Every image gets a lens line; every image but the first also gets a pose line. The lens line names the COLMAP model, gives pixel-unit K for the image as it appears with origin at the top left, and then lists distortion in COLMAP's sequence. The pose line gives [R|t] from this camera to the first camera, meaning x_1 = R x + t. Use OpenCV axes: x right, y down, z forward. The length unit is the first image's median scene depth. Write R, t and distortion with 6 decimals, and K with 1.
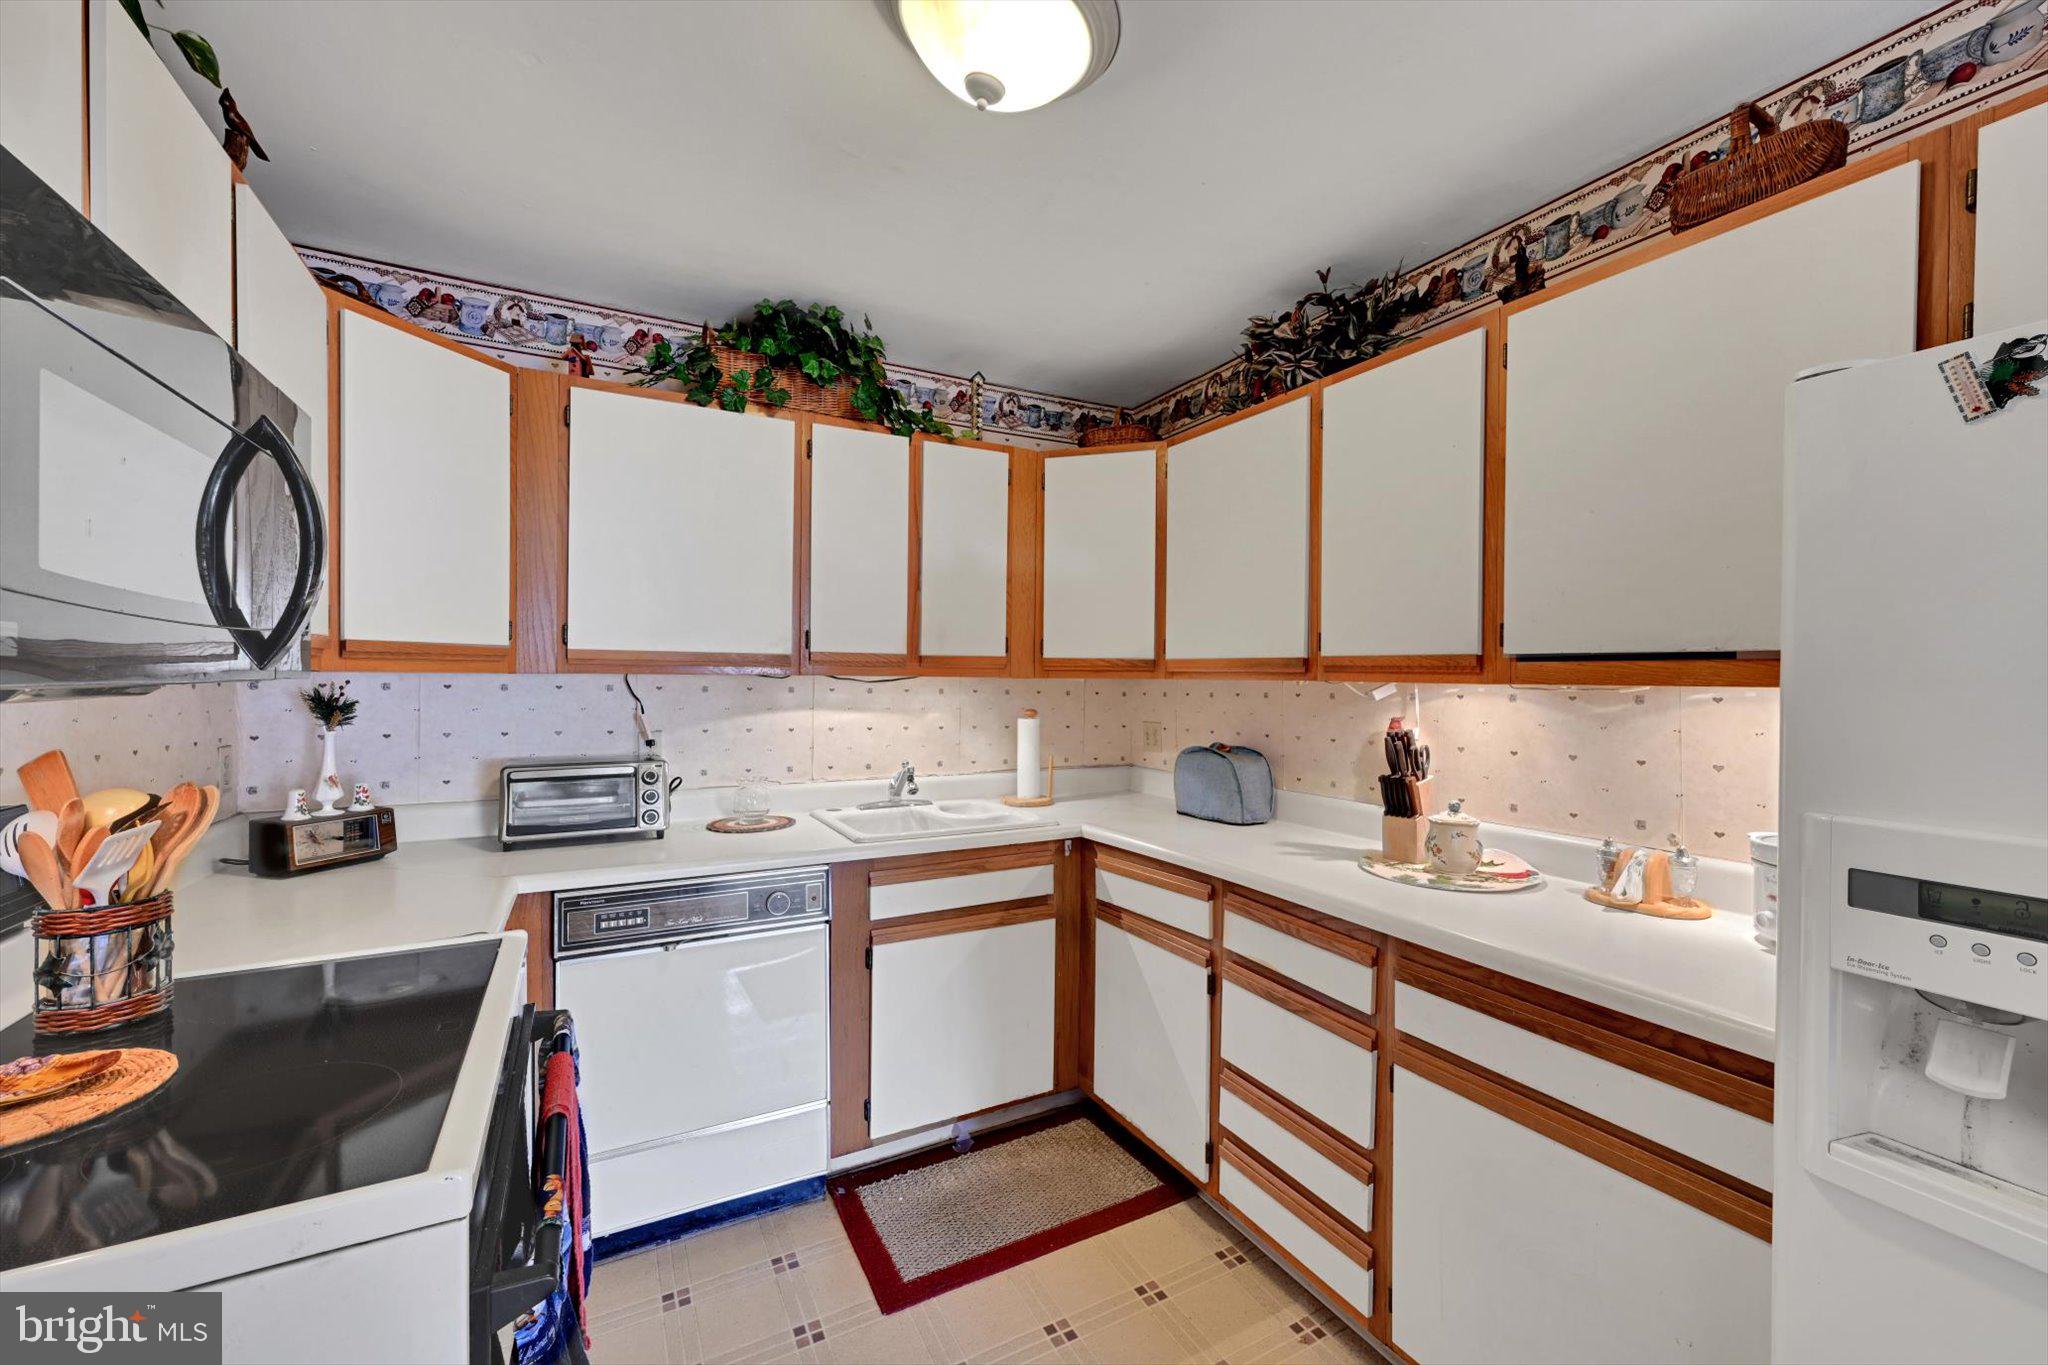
lens RADIAL K [[801.0, 0, 1028.7], [0, 801.0, 680.5], [0, 0, 1]] dist [-0.003418, -0.000492]
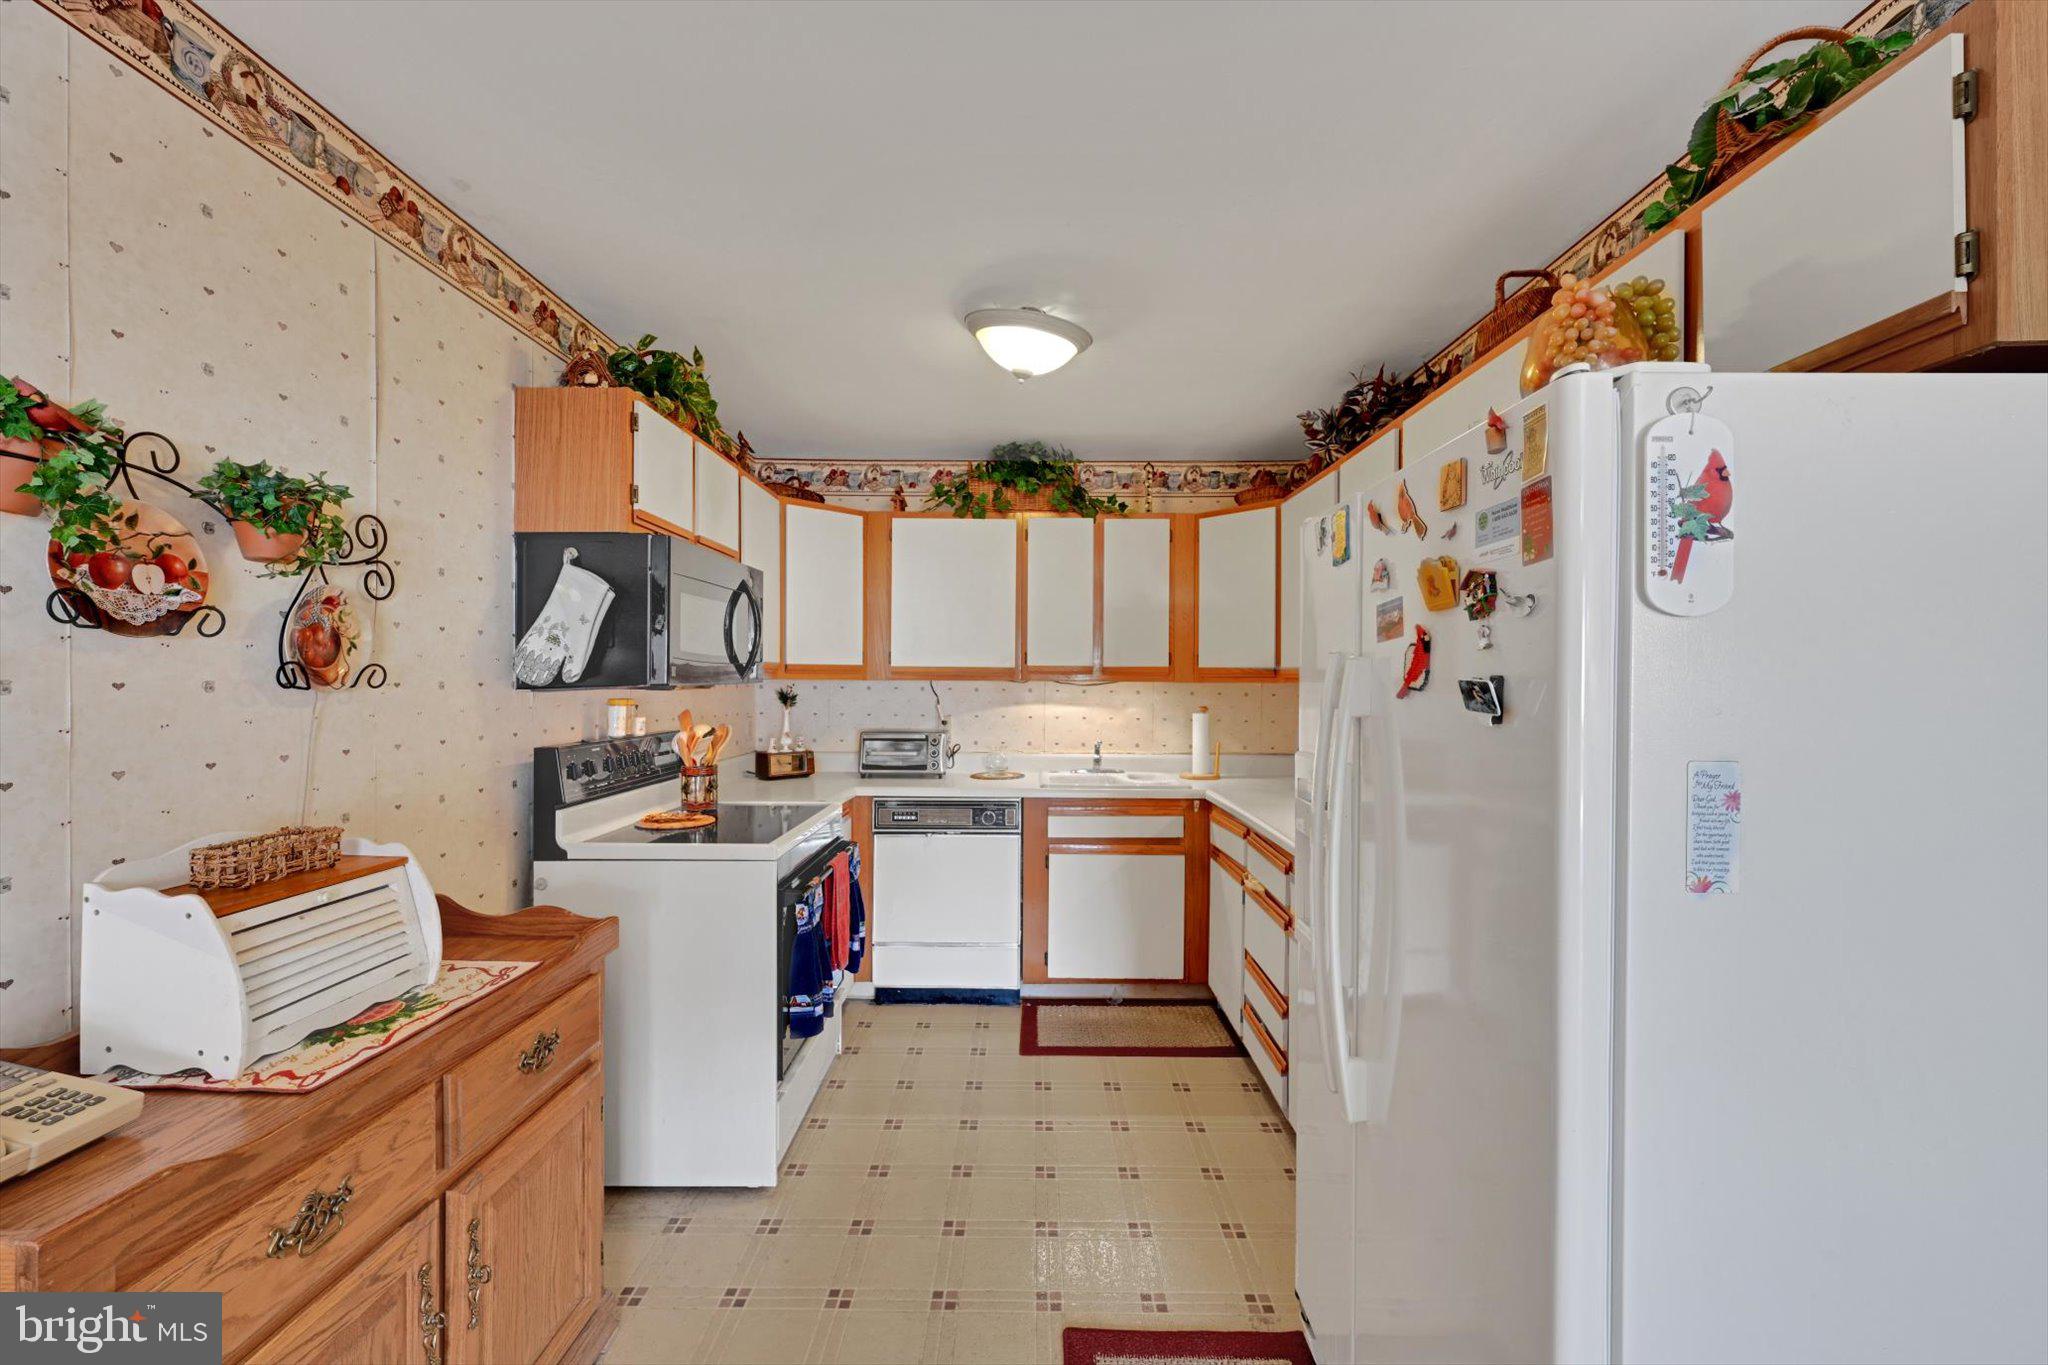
lens RADIAL K [[801.0, 0, 1030.3], [0, 801.0, 679.9], [0, 0, 1]] dist [-0.003418, -0.000492]
pose [[0.879608, -0.002613, -0.475692, 0.505239], [-0.001015, 0.999972, -0.007370, 0.003165], [0.475698, 0.006965, 0.879581, -0.386564]]
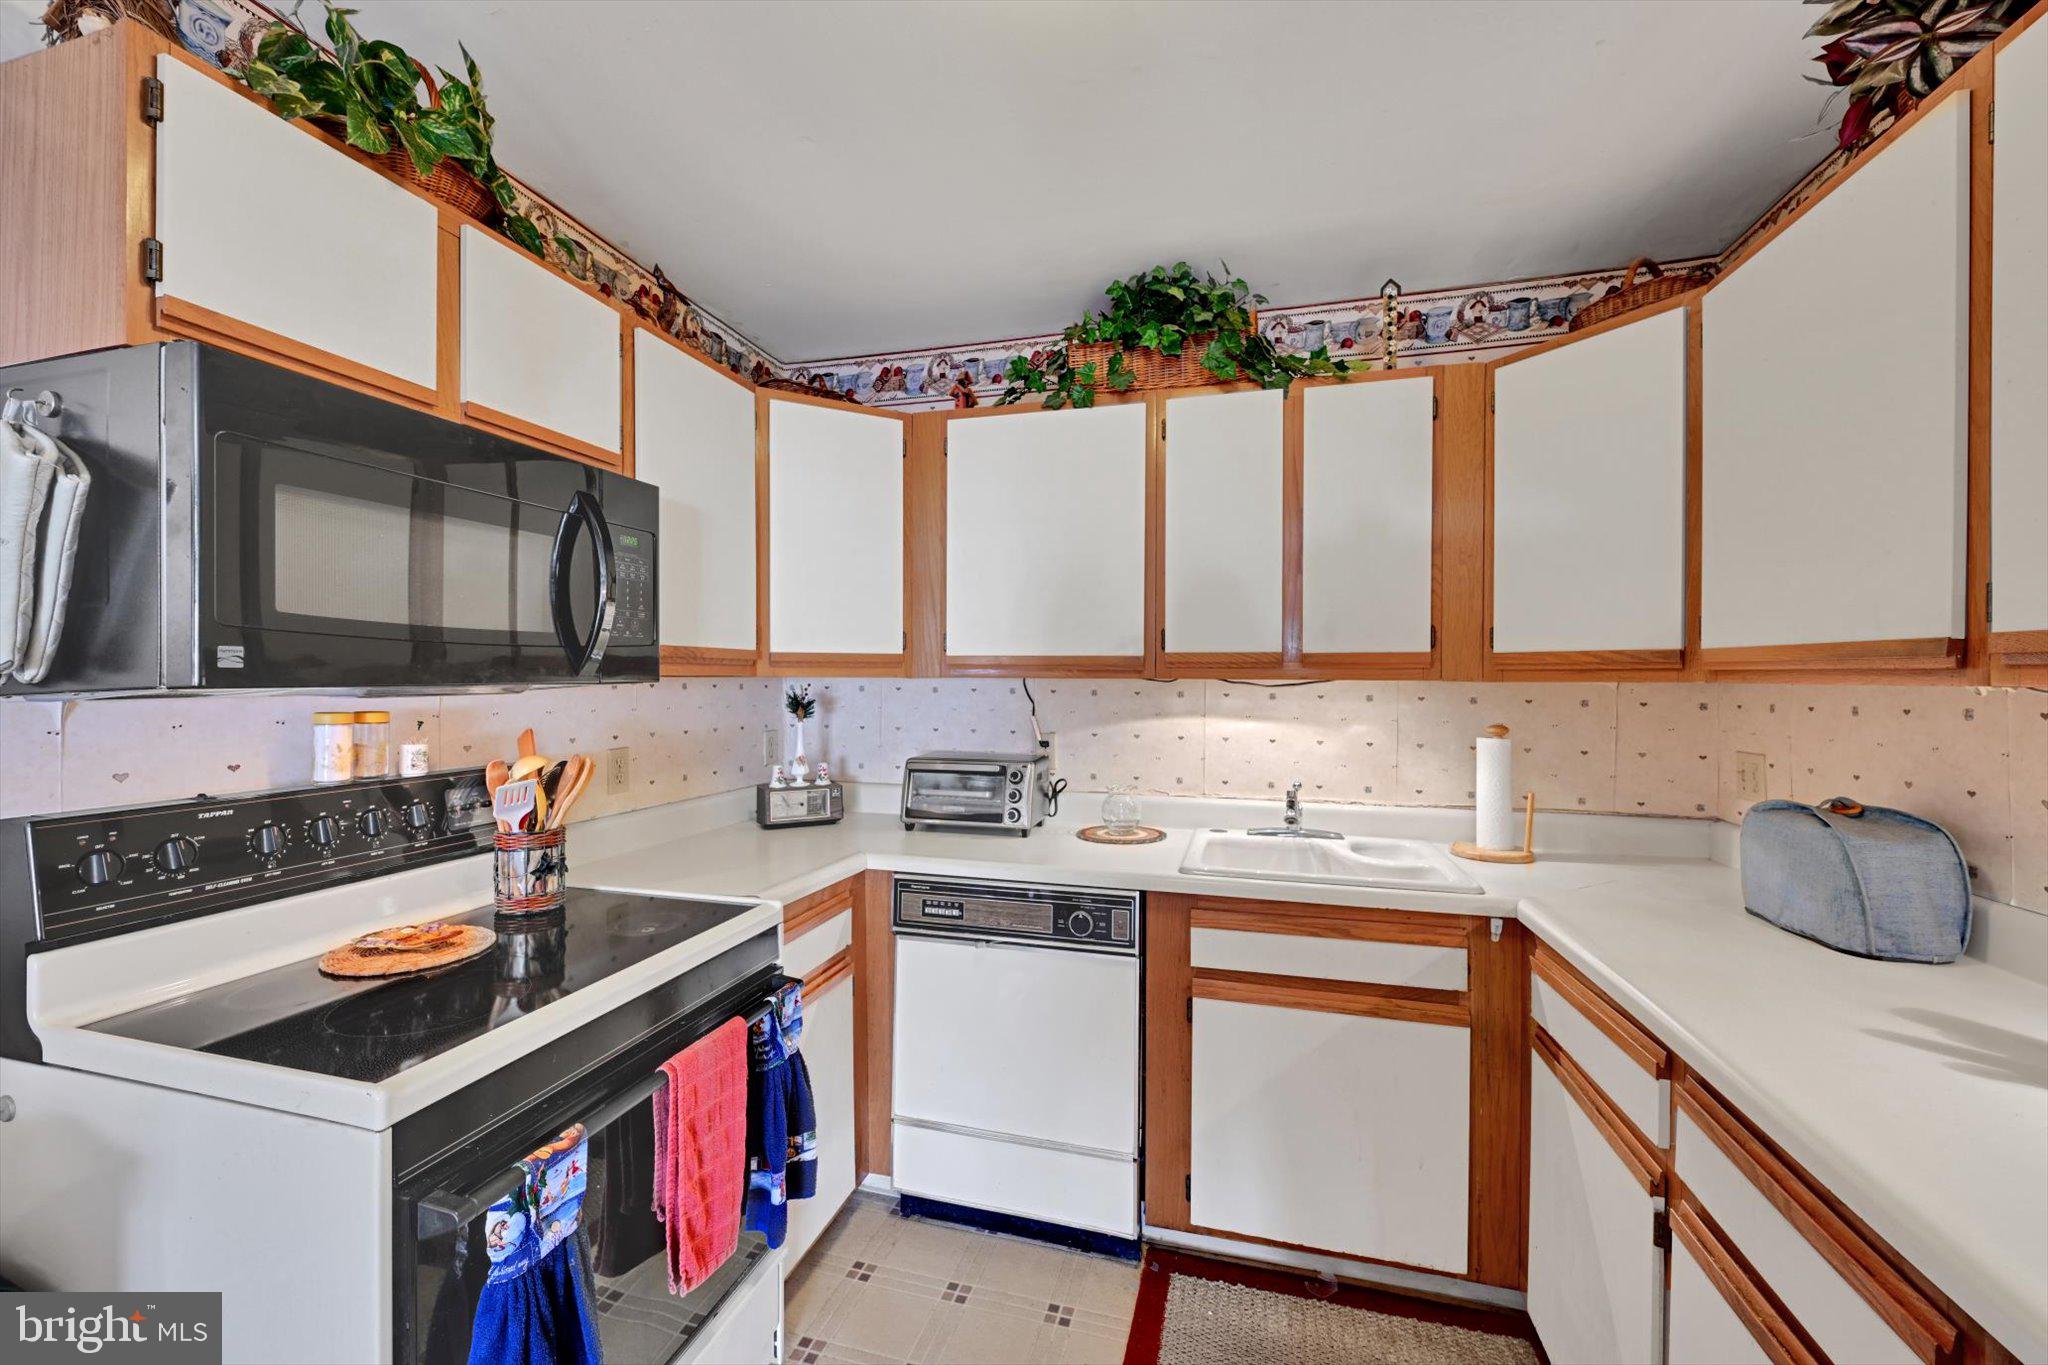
lens RADIAL K [[801.0, 0, 1025.8], [0, 801.0, 681.3], [0, 0, 1]] dist [-0.003418, -0.000492]
pose [[0.718459, -0.001493, -0.695568, 0.262312], [-0.001421, 0.999992, -0.003614, -0.000098], [0.695568, 0.003585, 0.718451, 0.258807]]
